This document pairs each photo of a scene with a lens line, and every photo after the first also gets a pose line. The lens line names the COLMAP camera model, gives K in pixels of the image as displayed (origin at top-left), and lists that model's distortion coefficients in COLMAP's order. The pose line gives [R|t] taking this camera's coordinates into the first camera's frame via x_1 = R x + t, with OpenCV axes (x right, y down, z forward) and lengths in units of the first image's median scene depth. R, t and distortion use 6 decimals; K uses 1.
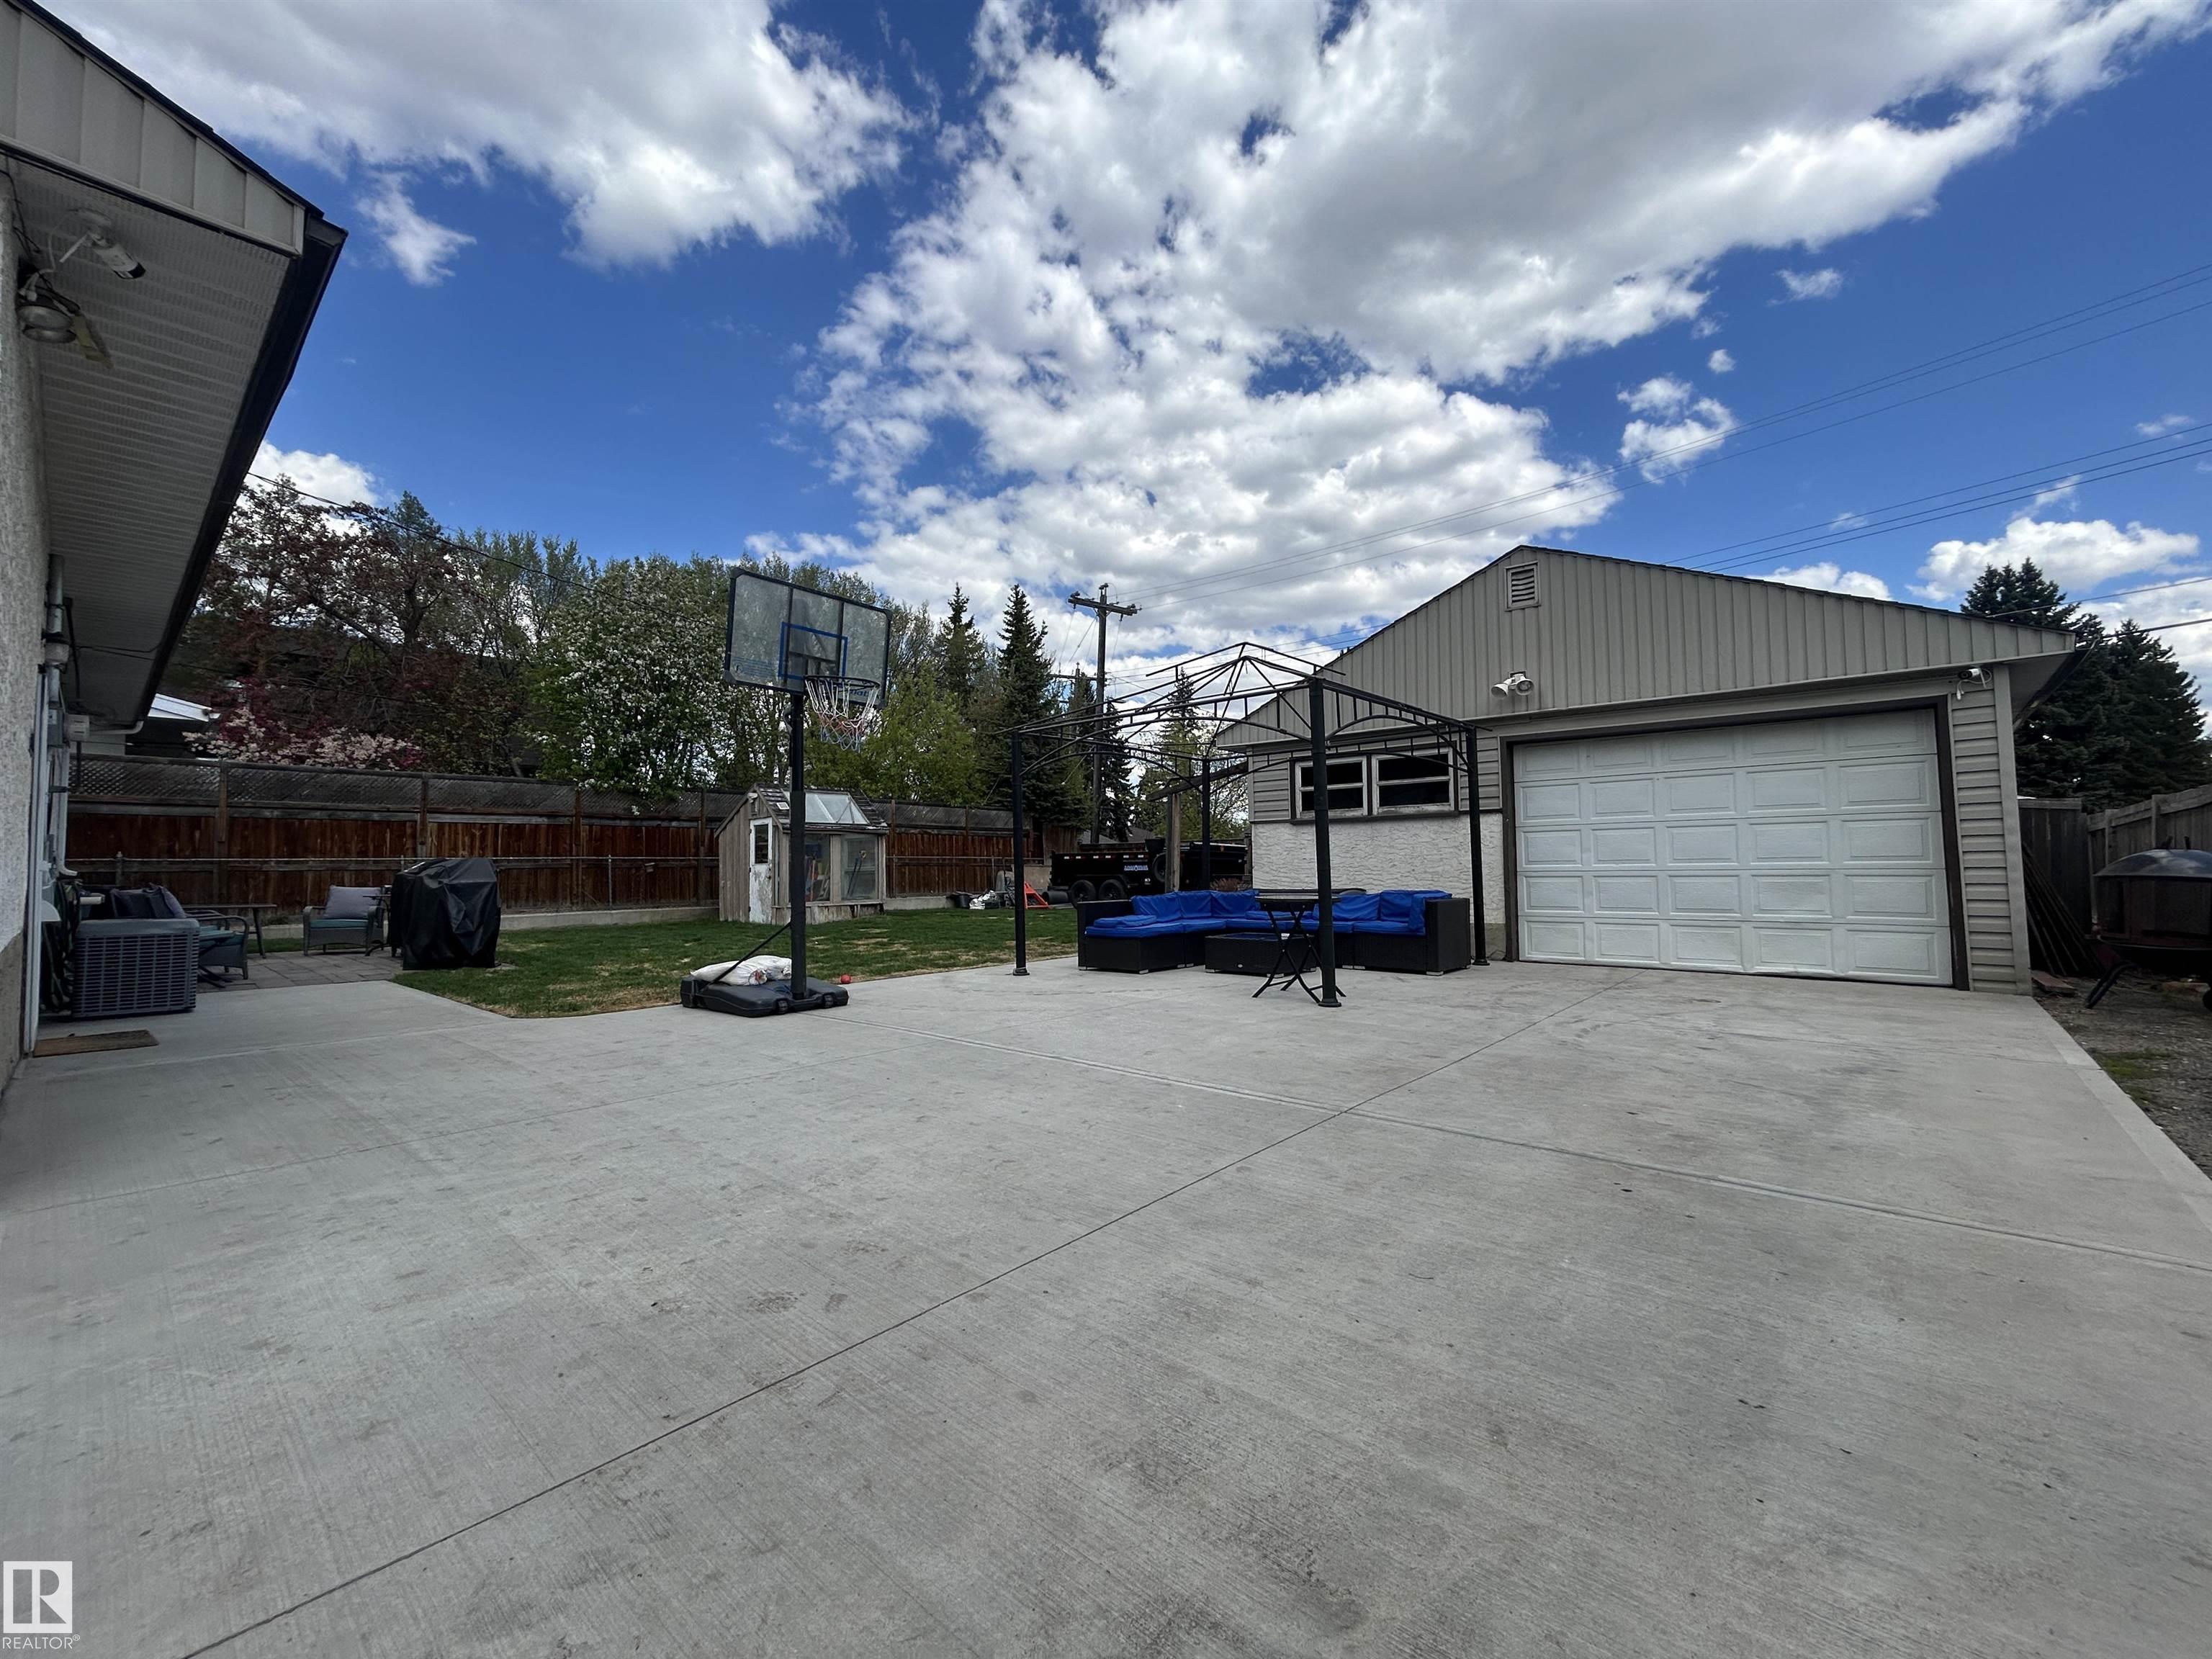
lens RADIAL K [[900.8, 0, 1105.5], [0, 900.8, 804.6], [0, 0, 1]] dist [-0.002294, 0.002366]
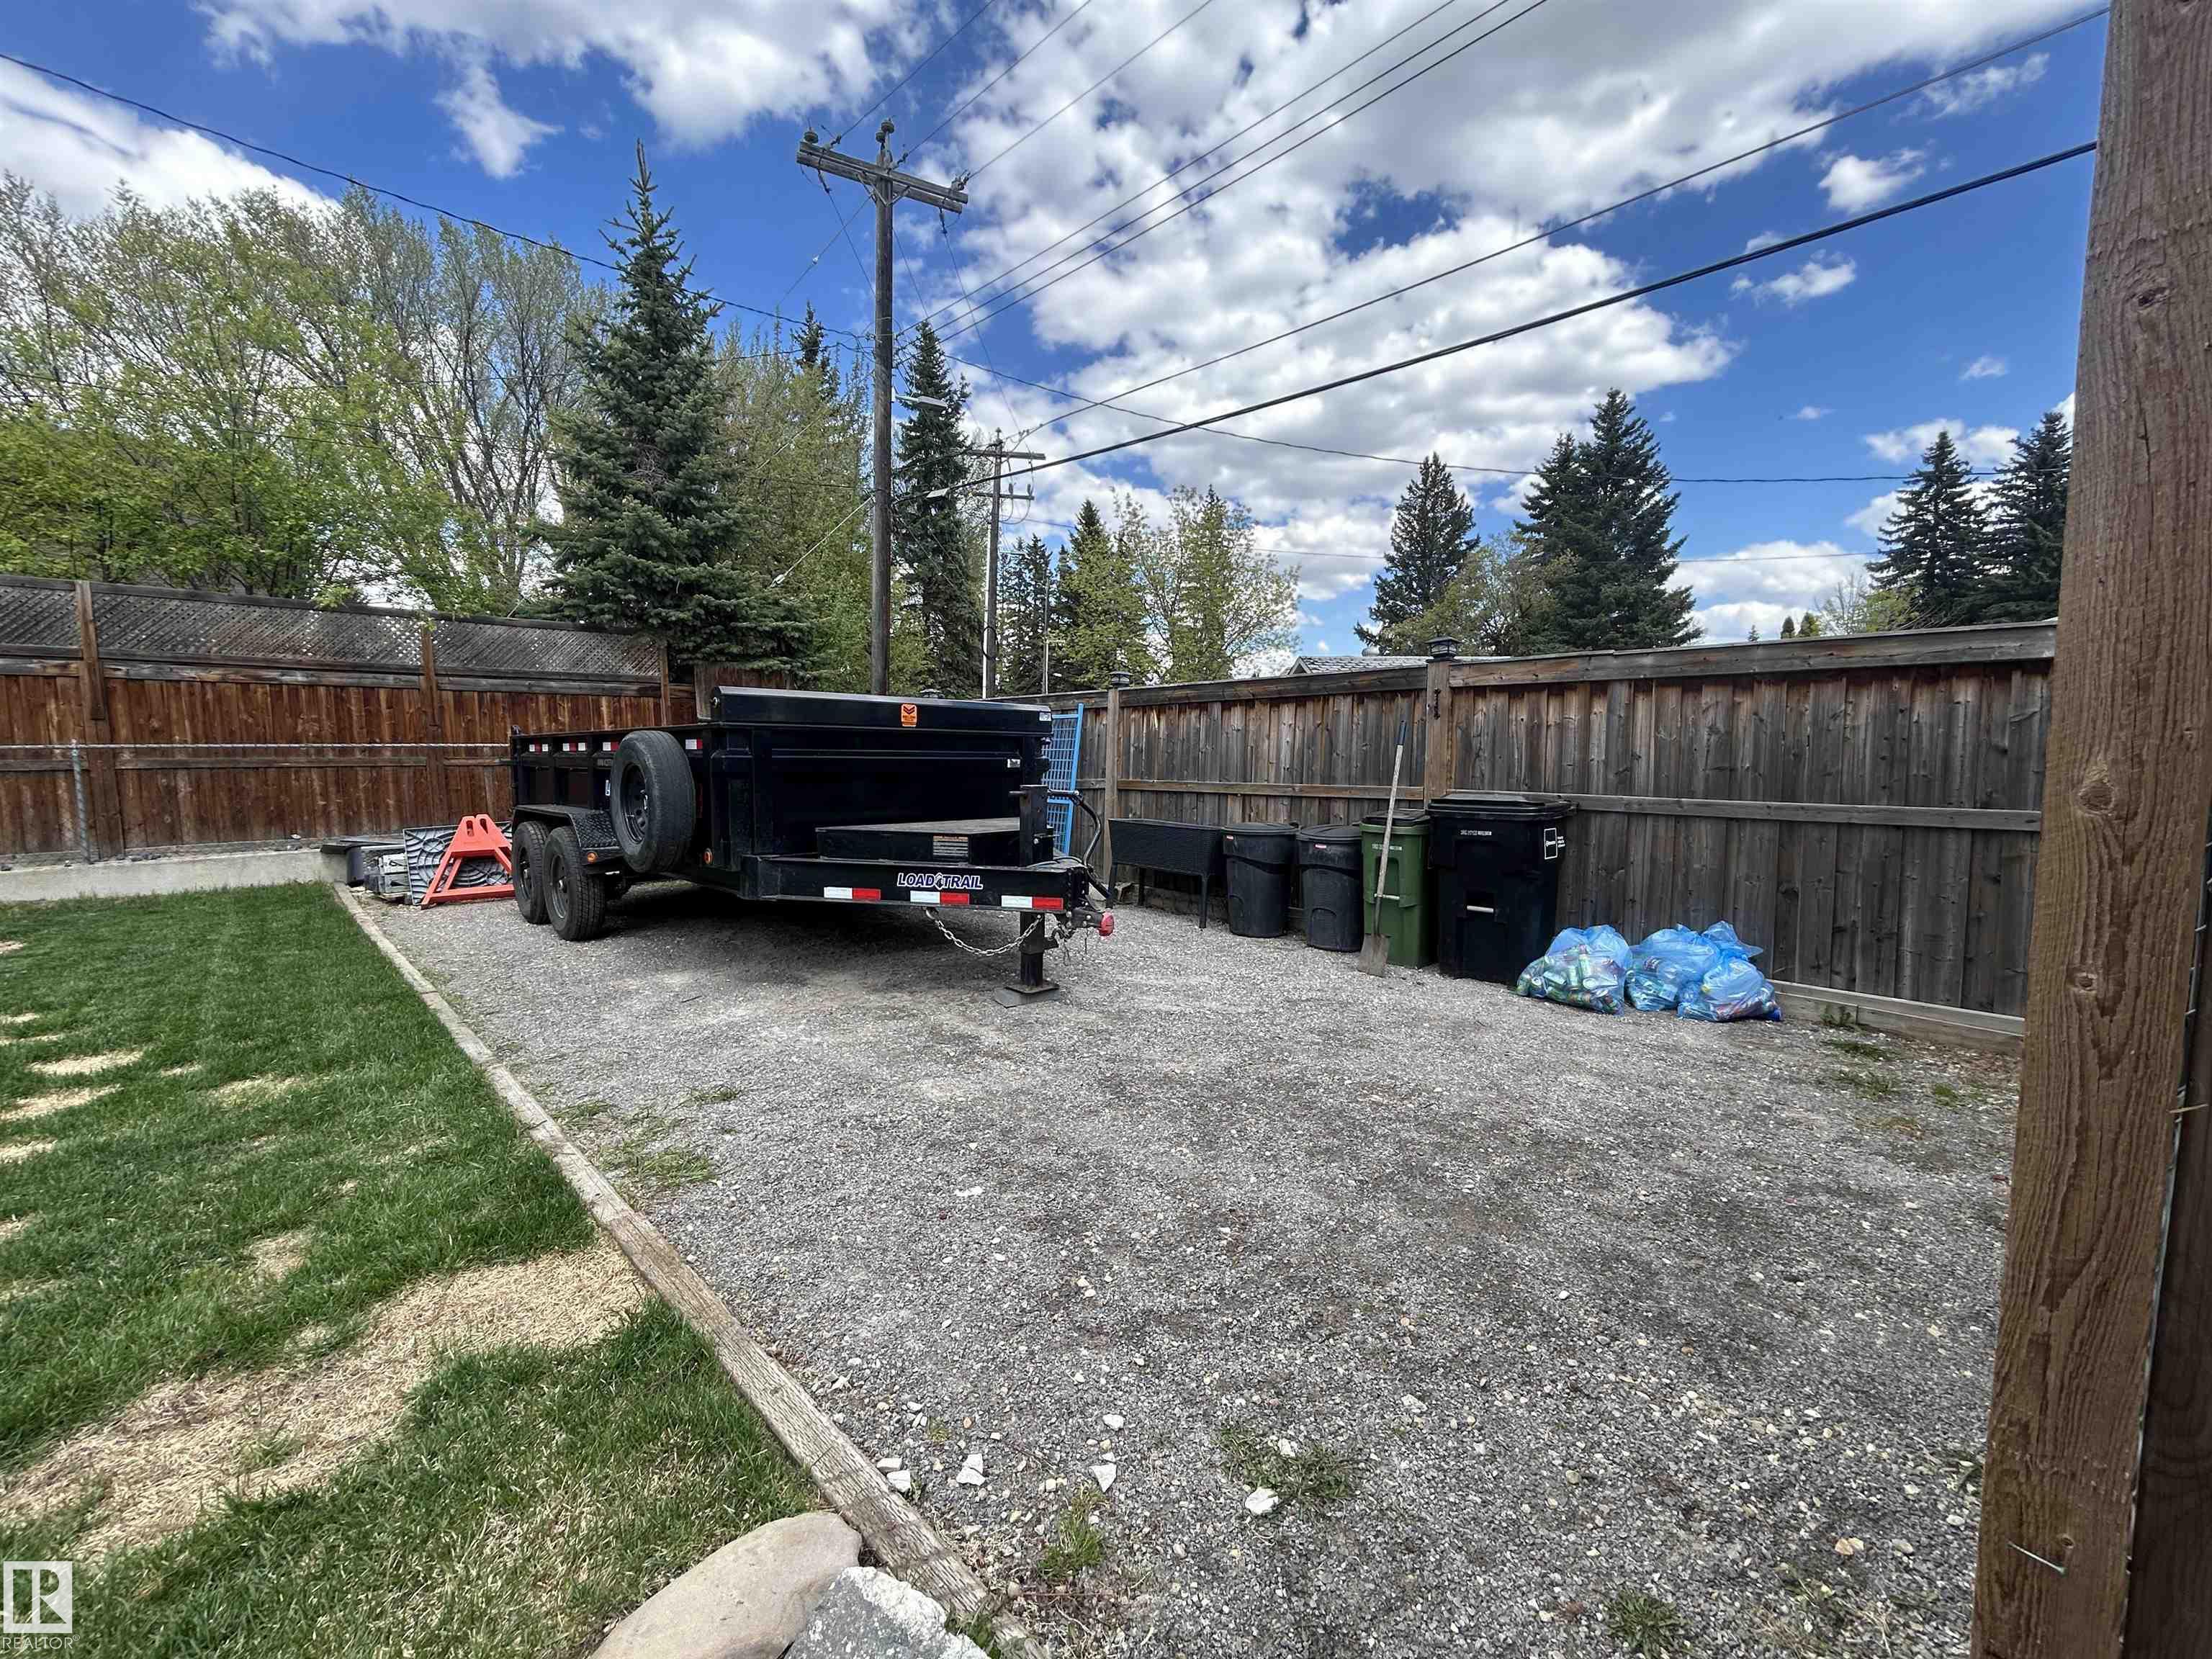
lens RADIAL K [[900.8, 0, 1102.6], [0, 900.8, 794.6], [0, 0, 1]] dist [-0.002294, 0.002366]
pose [[0.996938, 0.005531, -0.077999, 0.201795], [0.004201, 0.992267, 0.124054, 0.039260], [0.078082, -0.124002, 0.989205, 0.748723]]
